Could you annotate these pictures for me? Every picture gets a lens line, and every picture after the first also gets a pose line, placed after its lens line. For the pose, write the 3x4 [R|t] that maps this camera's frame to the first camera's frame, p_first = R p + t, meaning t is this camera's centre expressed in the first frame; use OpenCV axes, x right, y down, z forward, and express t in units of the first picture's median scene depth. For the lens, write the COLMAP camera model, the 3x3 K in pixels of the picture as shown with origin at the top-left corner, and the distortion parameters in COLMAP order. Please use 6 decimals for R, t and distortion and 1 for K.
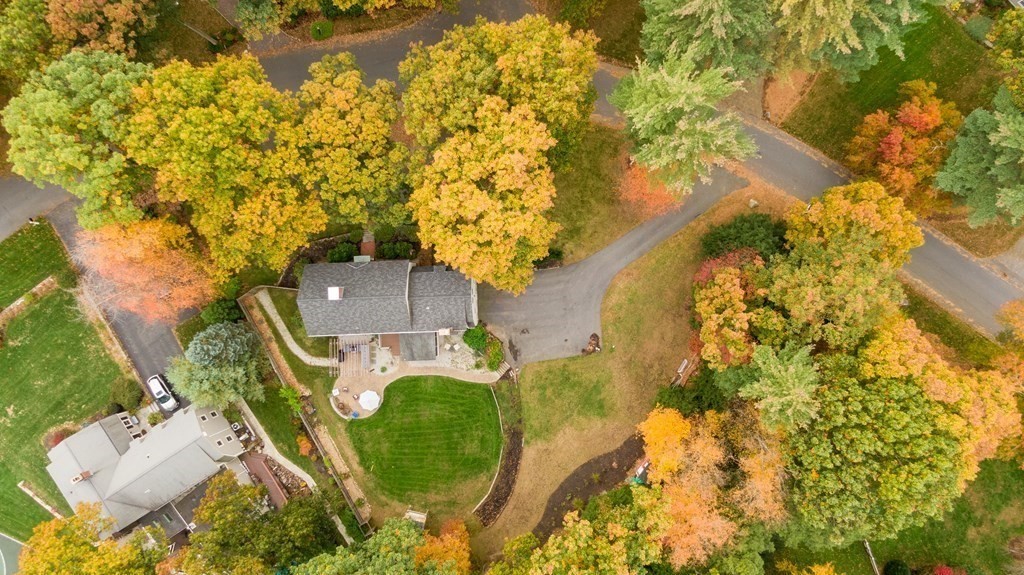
lens RADIAL K [[730.1, 0, 512.2], [0, 730.1, 289.0], [0, 0, 1]] dist [0.050612, -0.003538]
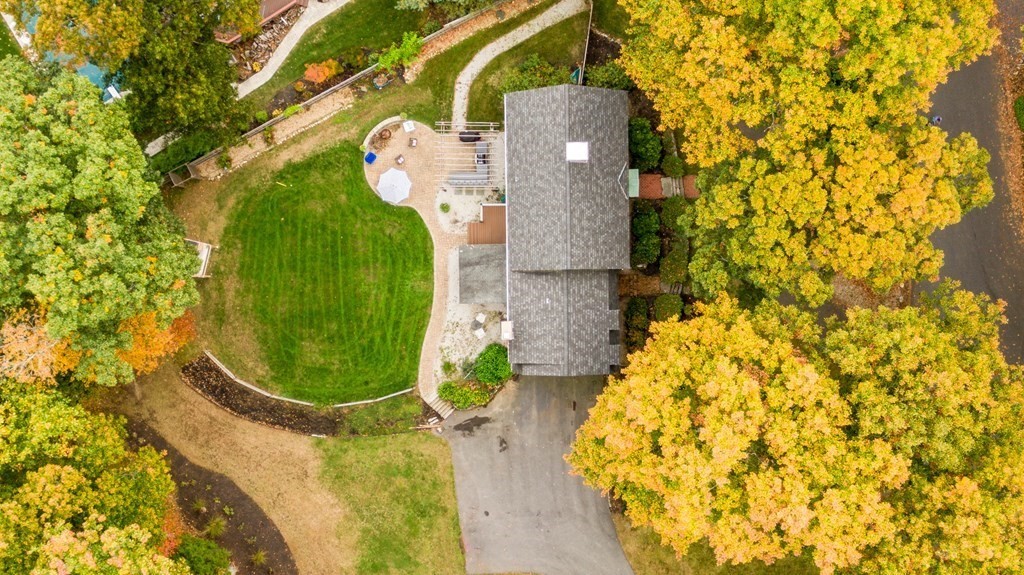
lens RADIAL K [[1231.3, 0, 512.2], [0, 1231.3, 287.4], [0, 0, 1]] dist [0.076978, 0.000000]
pose [[-0.024531, 0.998690, 0.044910, -0.195971], [-0.998876, -0.026309, 0.039435, 0.017847], [0.040564, -0.043893, 0.998212, -0.001132]]
